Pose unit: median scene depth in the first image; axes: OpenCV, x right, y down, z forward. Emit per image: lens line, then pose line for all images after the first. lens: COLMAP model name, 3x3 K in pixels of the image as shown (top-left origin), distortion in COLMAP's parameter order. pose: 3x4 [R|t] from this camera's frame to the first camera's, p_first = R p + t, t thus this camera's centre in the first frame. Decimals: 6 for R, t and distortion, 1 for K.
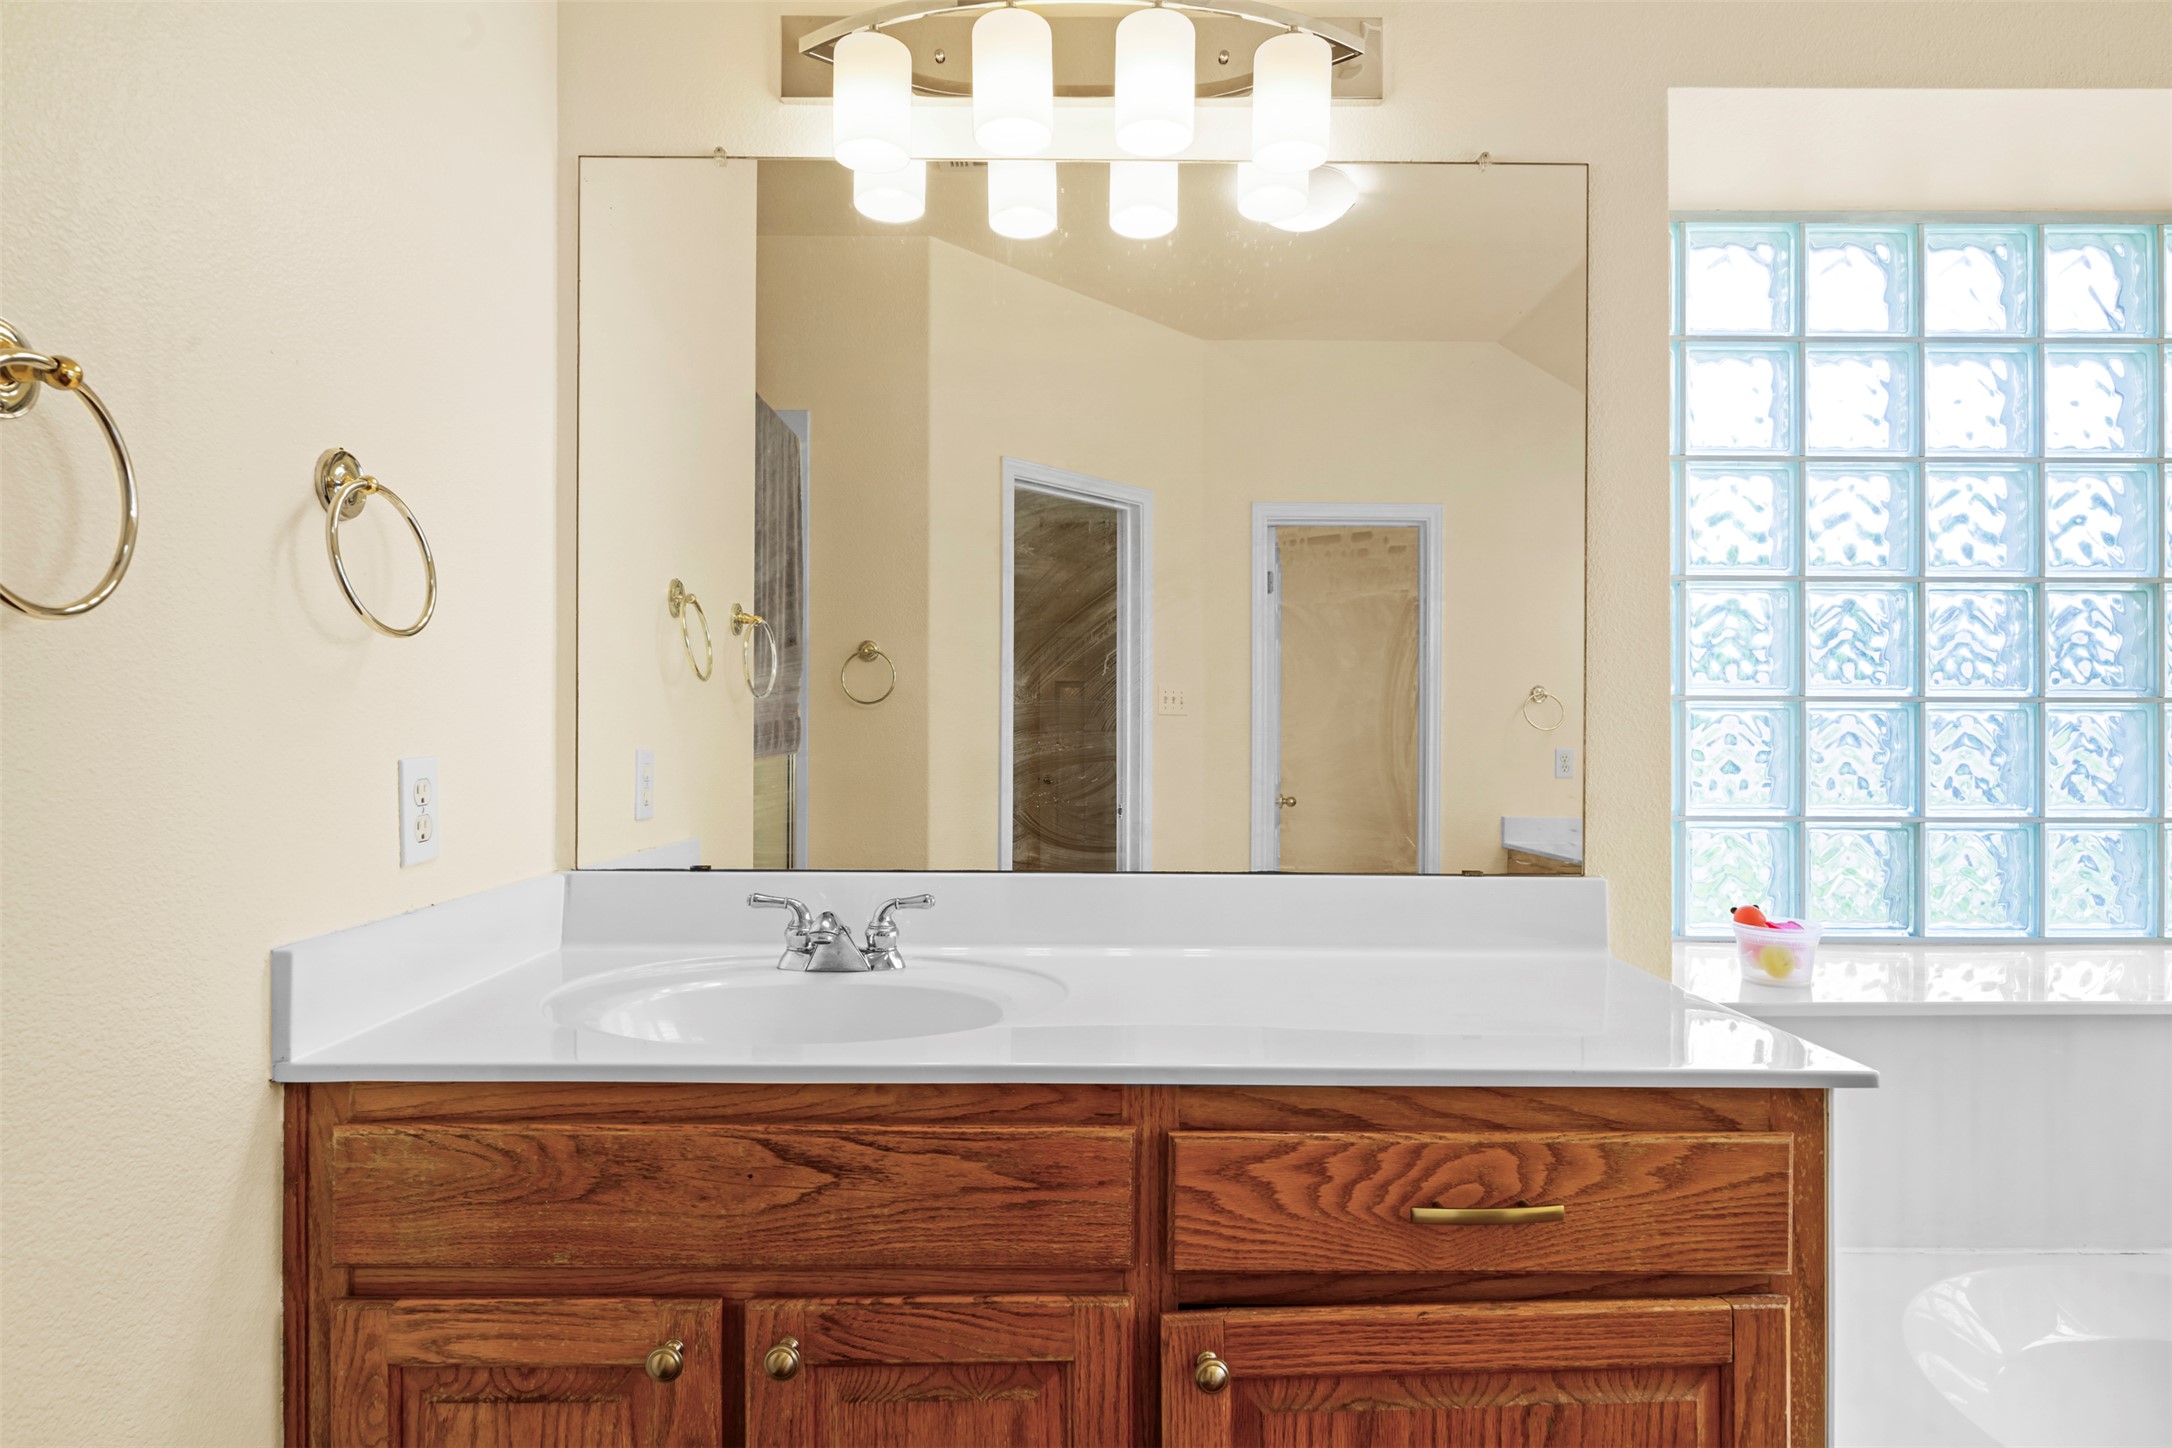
lens RADIAL K [[1117.8, 0, 1086.4], [0, 1117.8, 726.3], [0, 0, 1]] dist [-0.002381, 0.001147]
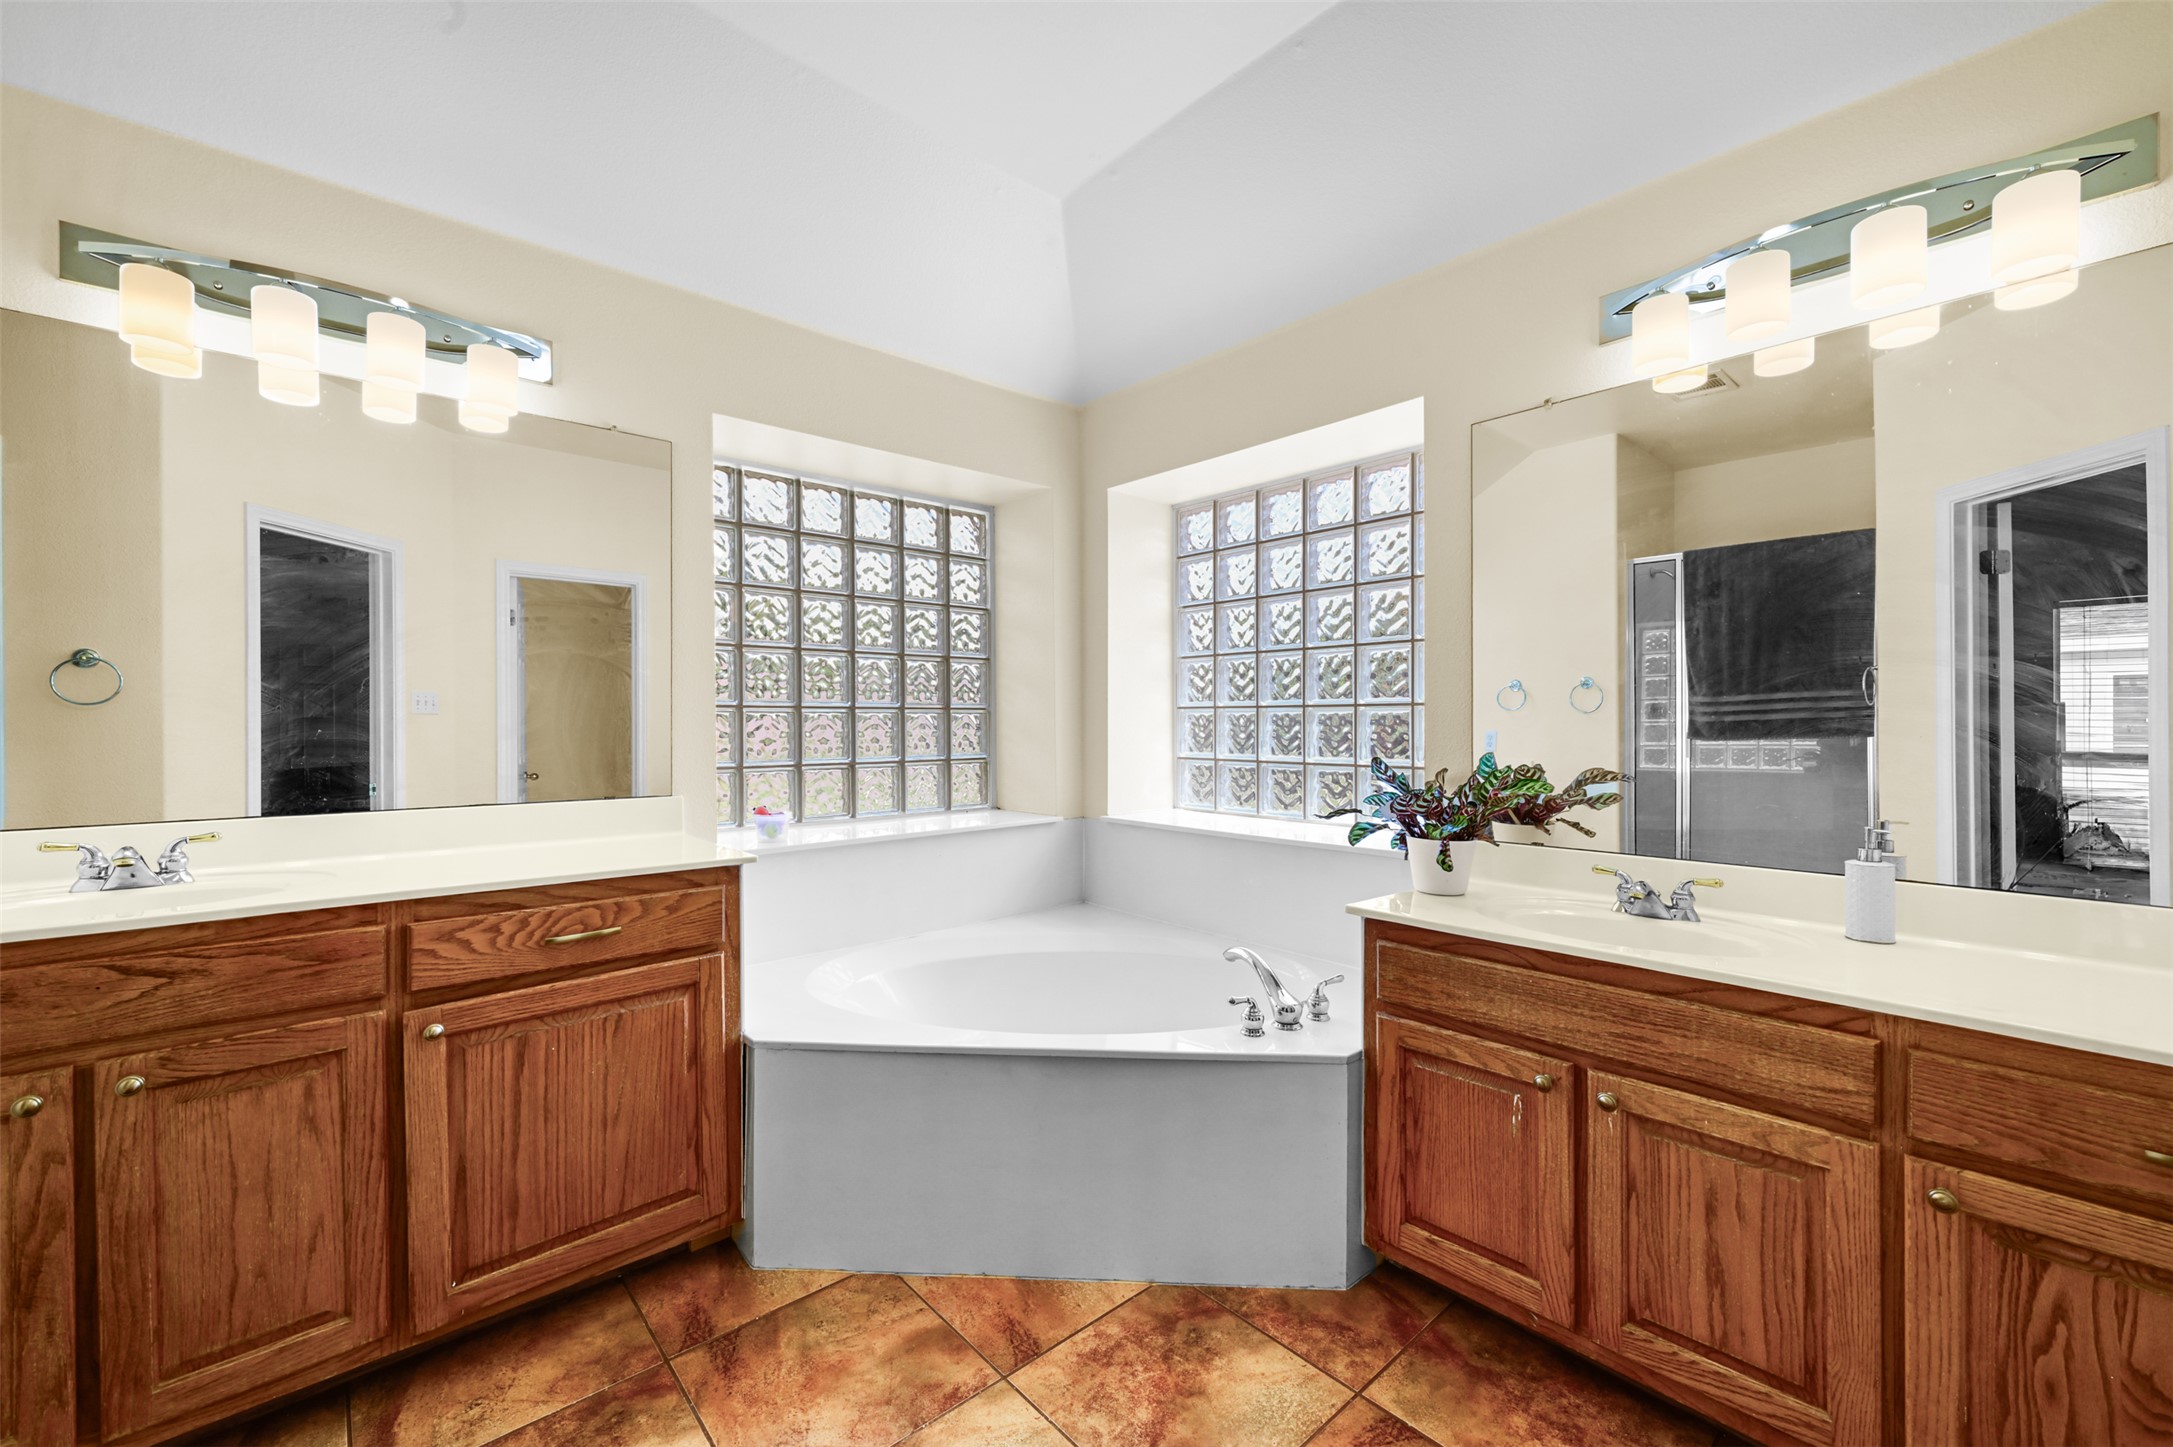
lens RADIAL K [[857.4, 0, 1077.2], [0, 857.4, 721.6], [0, 0, 1]] dist [-0.001155, 0.000643]
pose [[0.752833, -0.007336, 0.658170, -0.031778], [0.005319, 0.999973, 0.005062, -0.005050], [-0.658190, -0.000310, 0.752852, -0.970901]]
